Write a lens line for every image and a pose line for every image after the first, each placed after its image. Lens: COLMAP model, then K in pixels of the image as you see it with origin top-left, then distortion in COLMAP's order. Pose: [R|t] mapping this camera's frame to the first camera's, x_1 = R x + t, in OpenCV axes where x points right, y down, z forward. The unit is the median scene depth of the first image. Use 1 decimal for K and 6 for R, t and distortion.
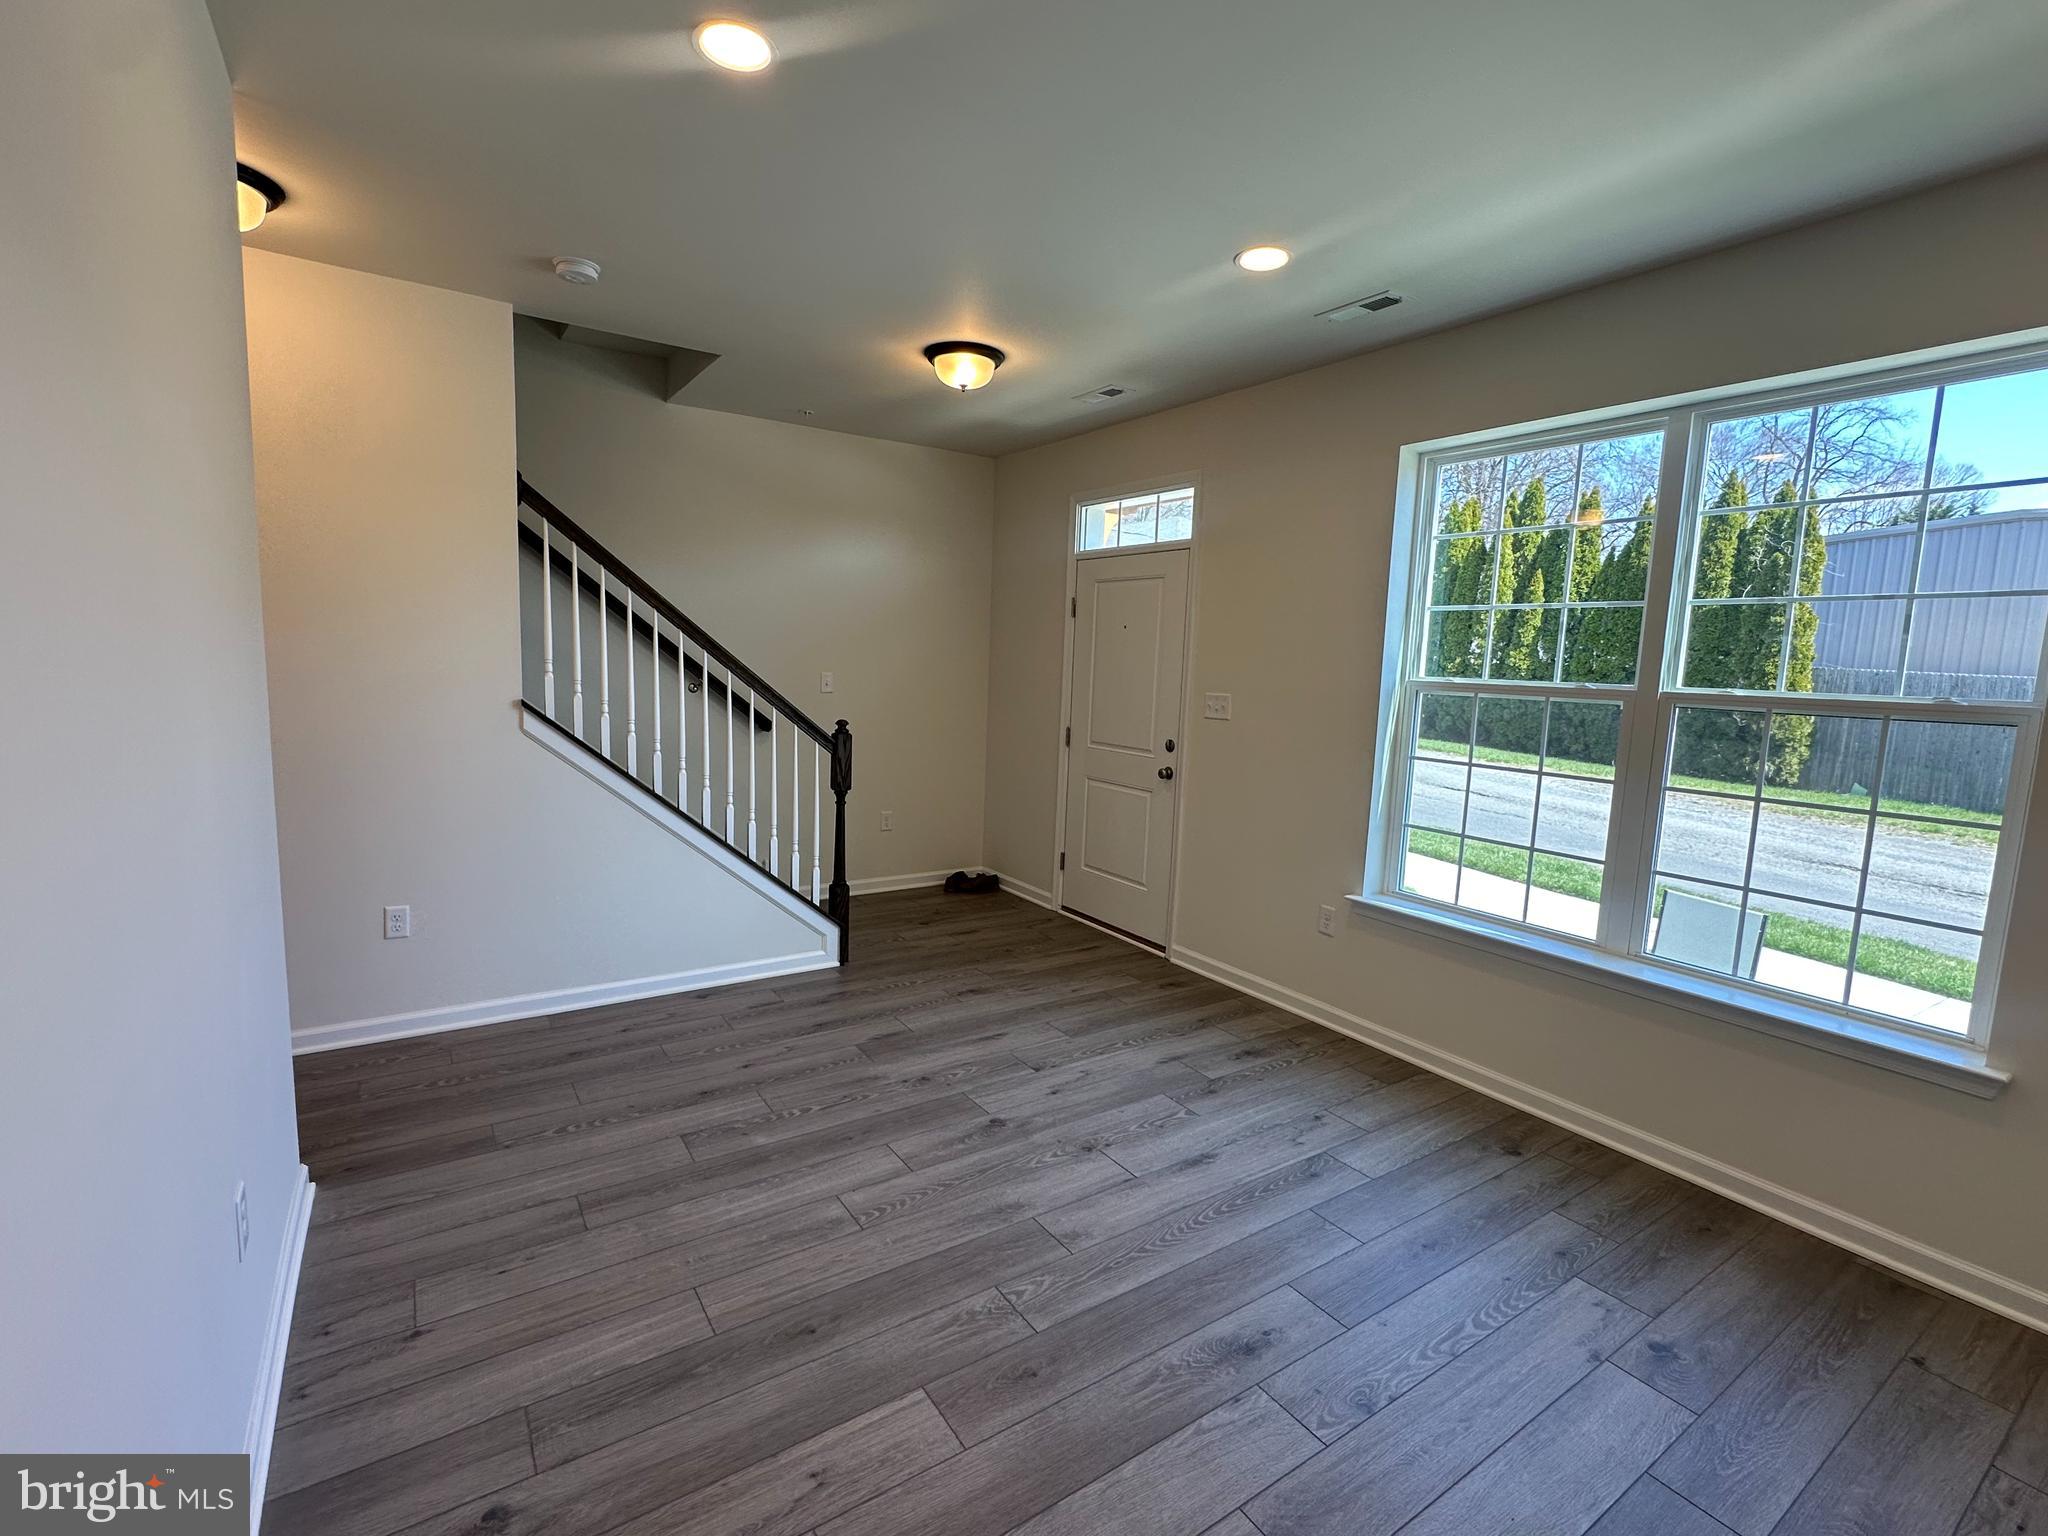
lens RADIAL K [[916.4, 0, 1022.0], [0, 916.4, 774.2], [0, 0, 1]] dist [-0.004181, -0.000740]
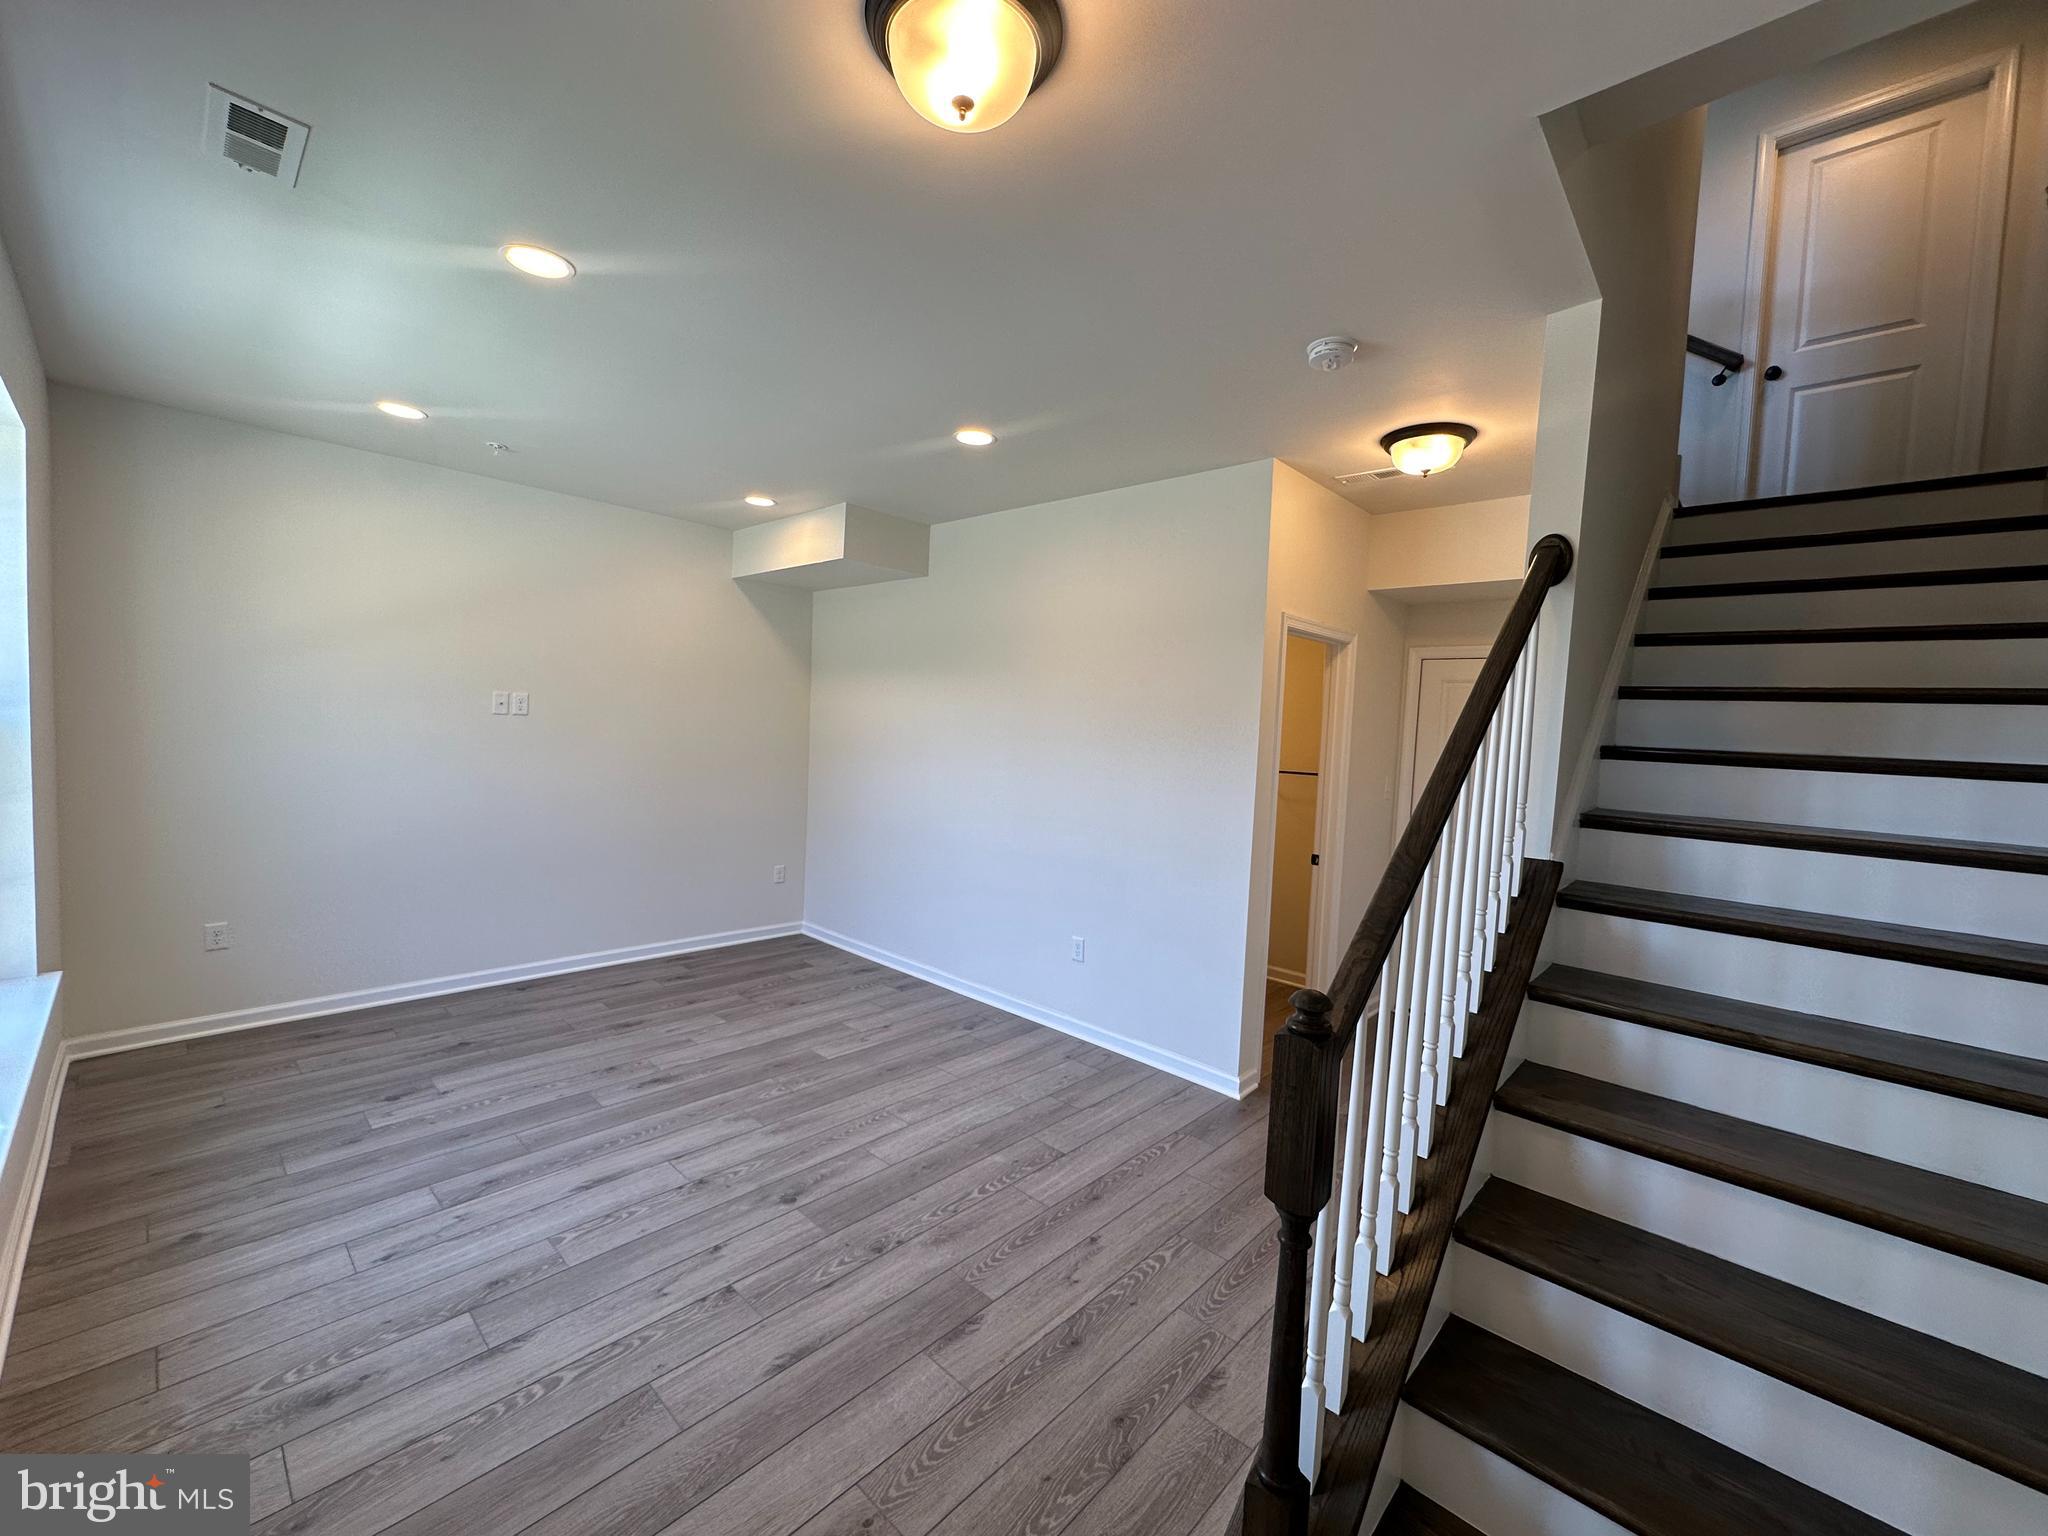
lens RADIAL K [[816.5, 0, 1024.4], [0, 816.5, 767.6], [0, 0, 1]] dist [-0.004198, 0.000002]
pose [[-0.969279, -0.070351, -0.235686, -0.035029], [-0.111506, 0.979782, 0.166116, -0.269281], [0.219235, 0.187293, -0.957527, 1.912245]]
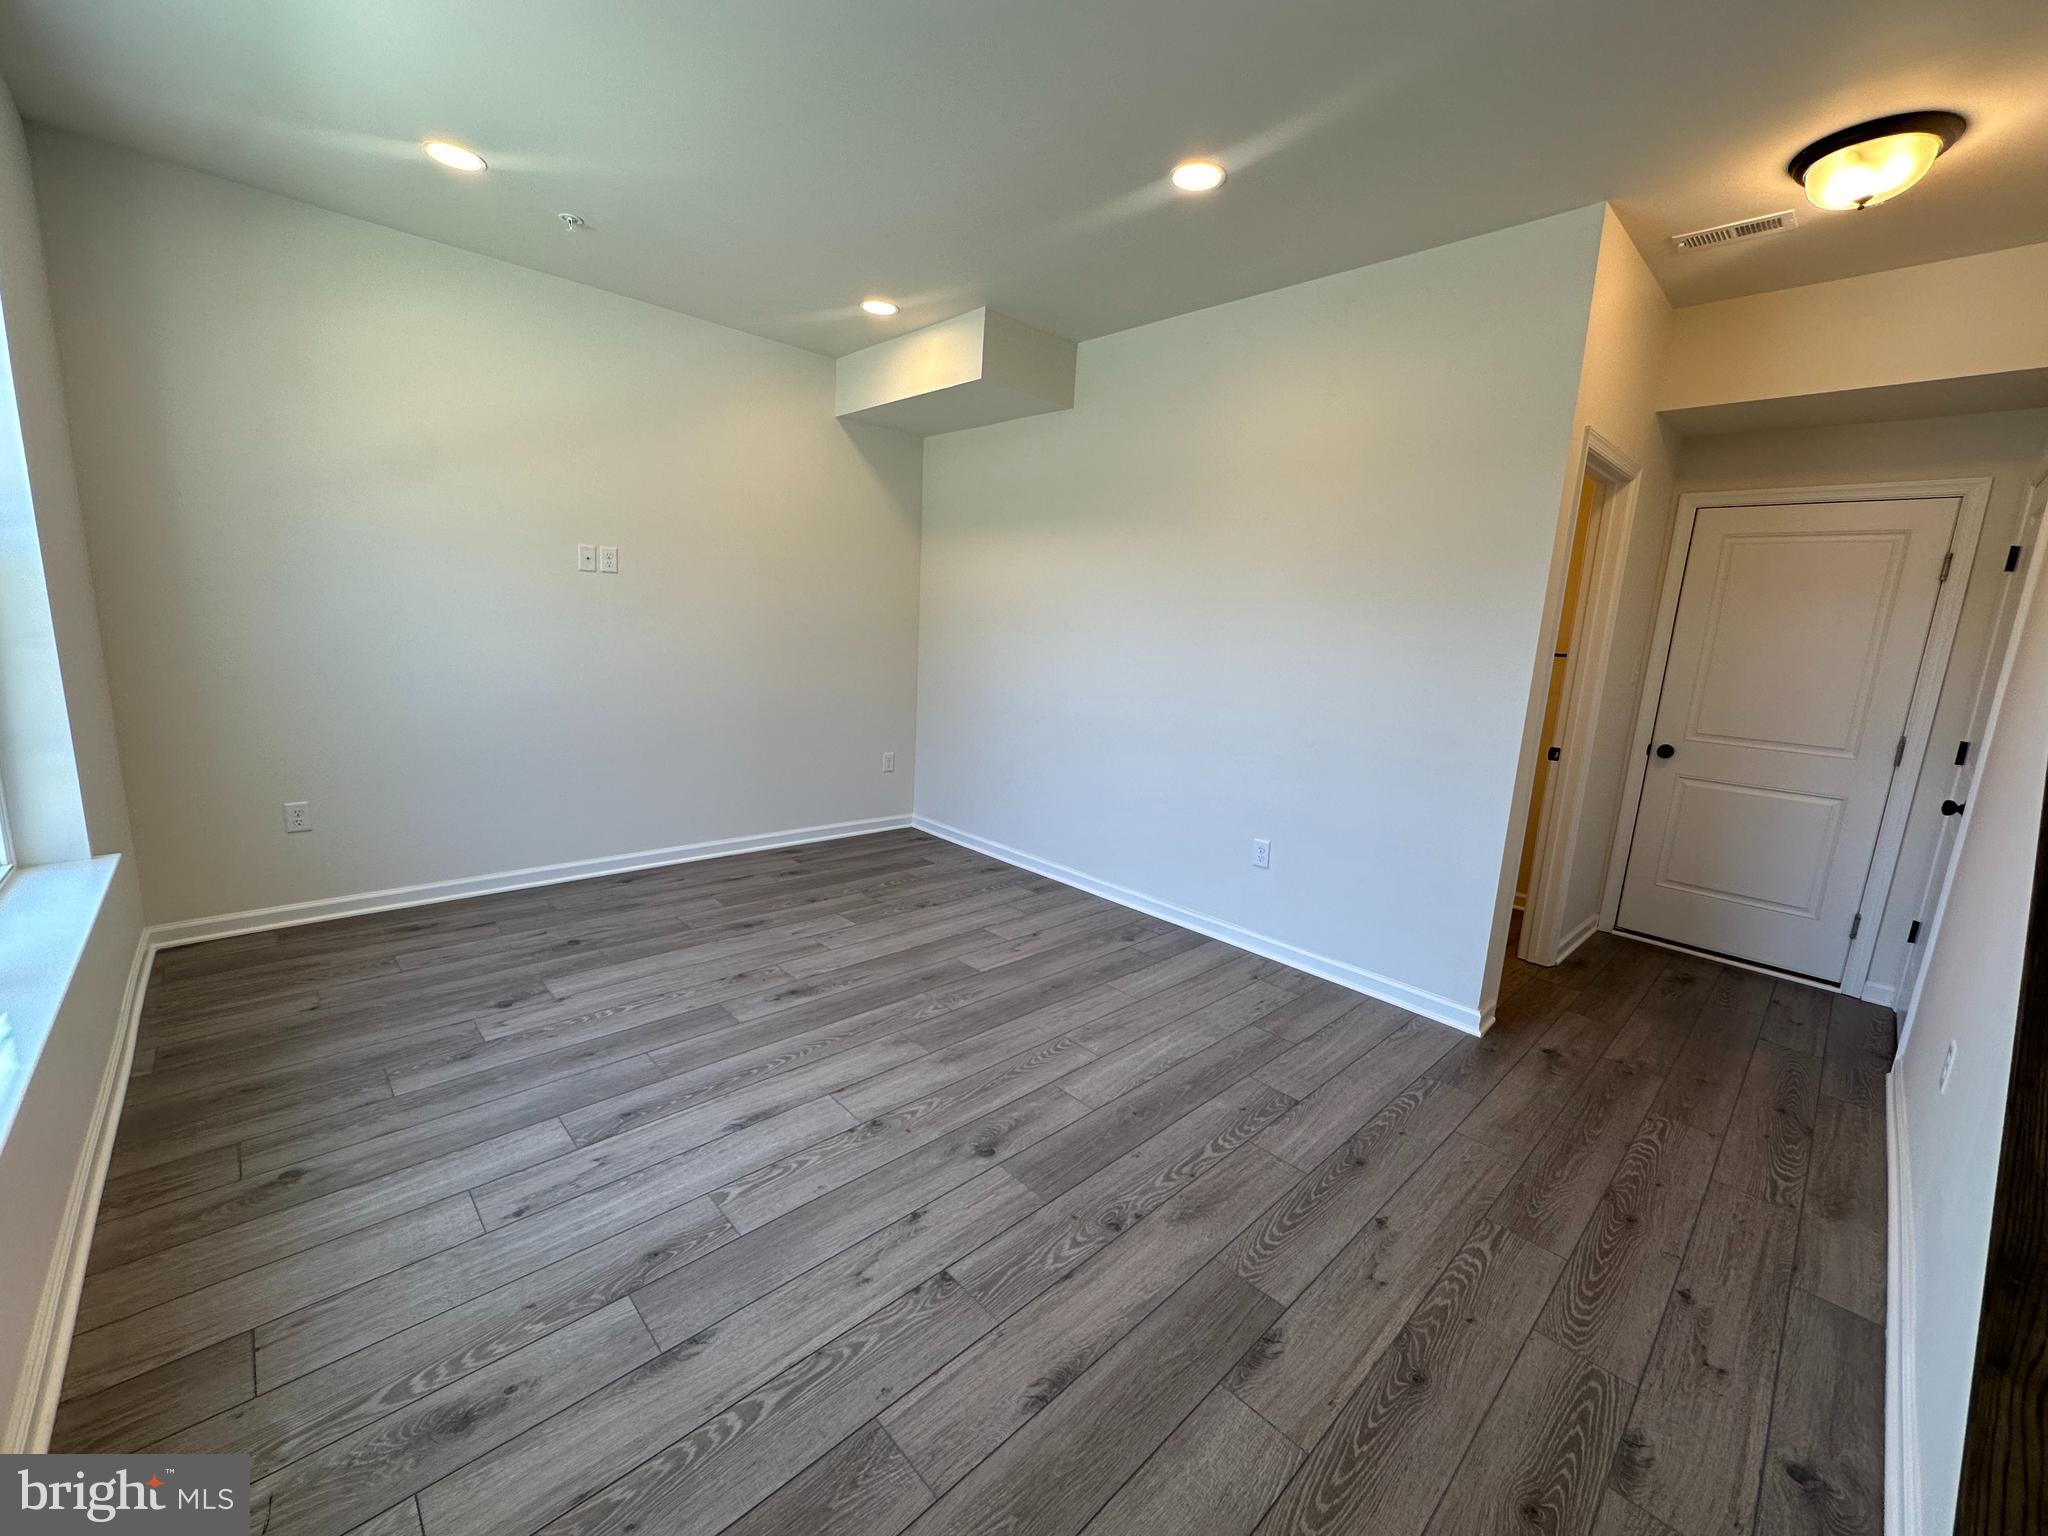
lens RADIAL K [[816.5, 0, 1023.2], [0, 816.5, 765.6], [0, 0, 1]] dist [-0.004198, 0.000002]
pose [[-0.981132, -0.058916, -0.184144, 0.097727], [-0.111596, 0.950335, 0.290533, -0.165468], [0.157881, 0.305601, -0.938979, 1.660897]]
